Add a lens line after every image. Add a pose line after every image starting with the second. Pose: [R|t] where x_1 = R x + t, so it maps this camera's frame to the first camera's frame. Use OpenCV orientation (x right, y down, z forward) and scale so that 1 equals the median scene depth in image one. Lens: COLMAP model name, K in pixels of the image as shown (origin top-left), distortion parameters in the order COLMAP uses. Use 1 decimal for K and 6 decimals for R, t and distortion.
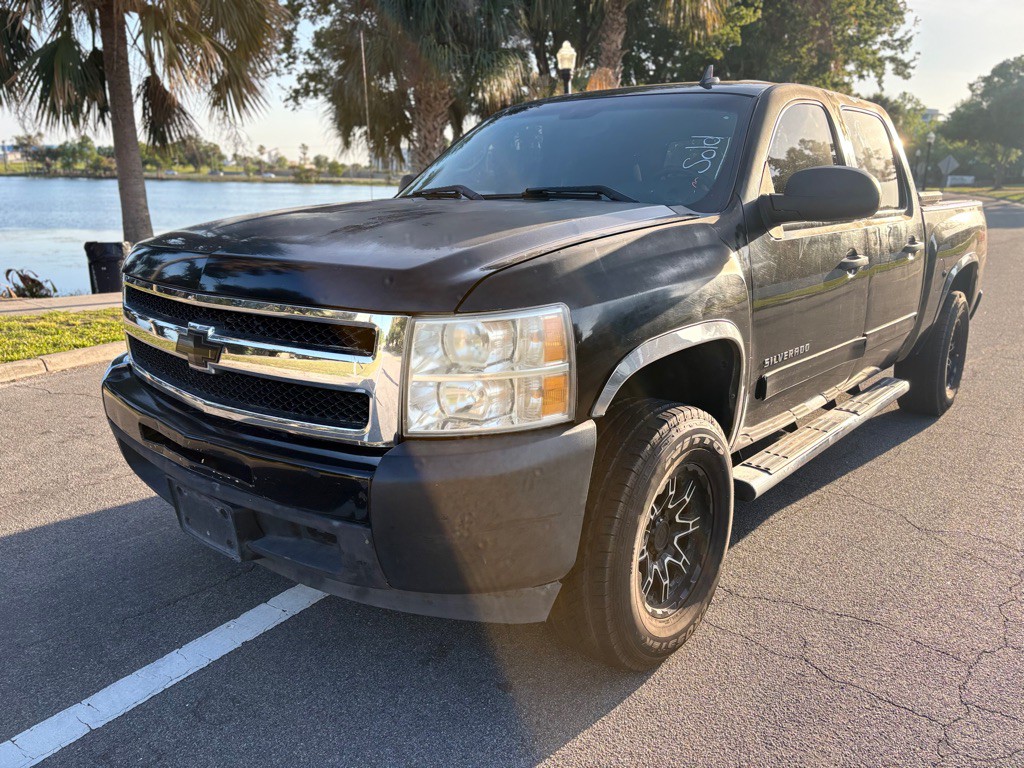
lens RADIAL K [[782.0, 0, 509.9], [0, 782.0, 380.3], [0, 0, 1]] dist [0.052365, -0.051167]
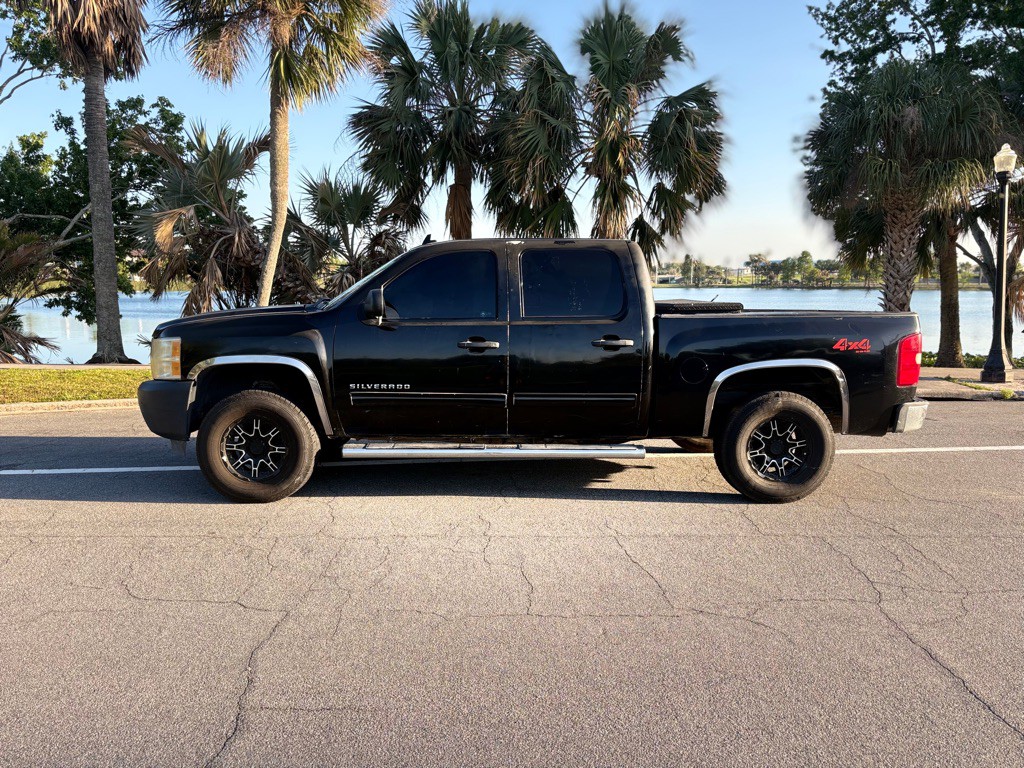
lens RADIAL K [[782.0, 0, 509.9], [0, 782.0, 380.3], [0, 0, 1]] dist [0.052365, -0.051167]
pose [[0.670796, 0.080484, -0.737262, 0.390991], [-0.177917, 0.982529, -0.054618, 0.000023], [0.719985, 0.167809, 0.673396, -0.006116]]
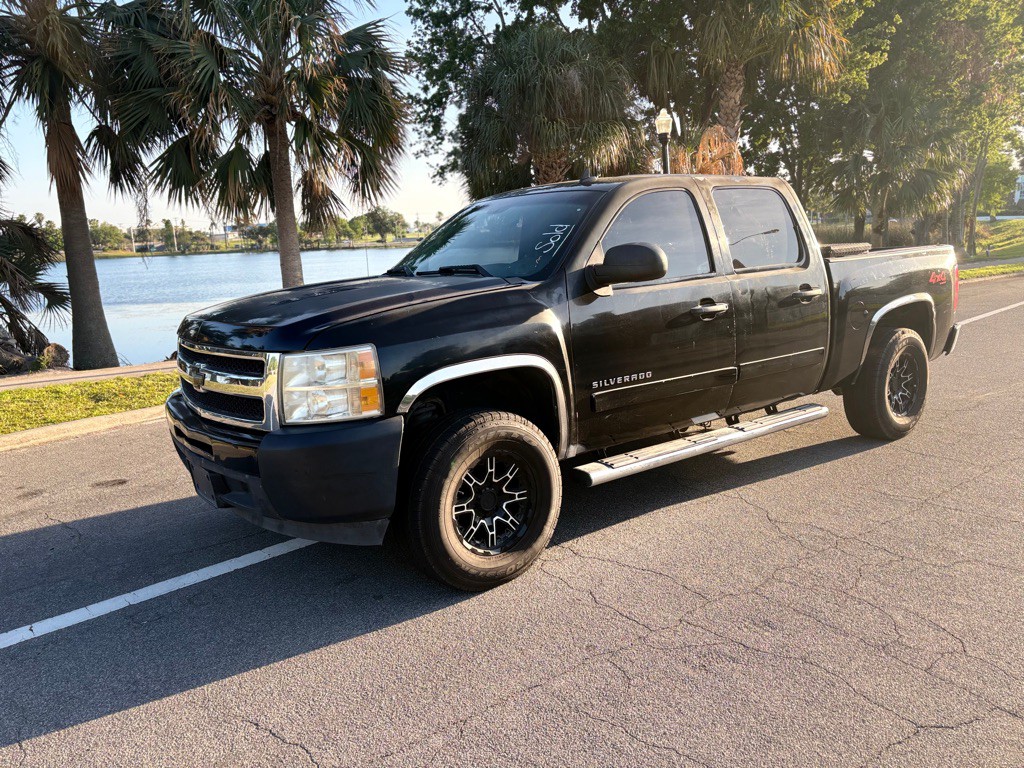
lens RADIAL K [[782.0, 0, 509.9], [0, 782.0, 380.3], [0, 0, 1]] dist [0.052365, -0.051167]
pose [[0.976433, -0.016771, -0.215166, 0.091952], [0.002628, 0.997826, -0.065852, 0.011676], [0.215803, 0.063735, 0.974355, -0.072160]]
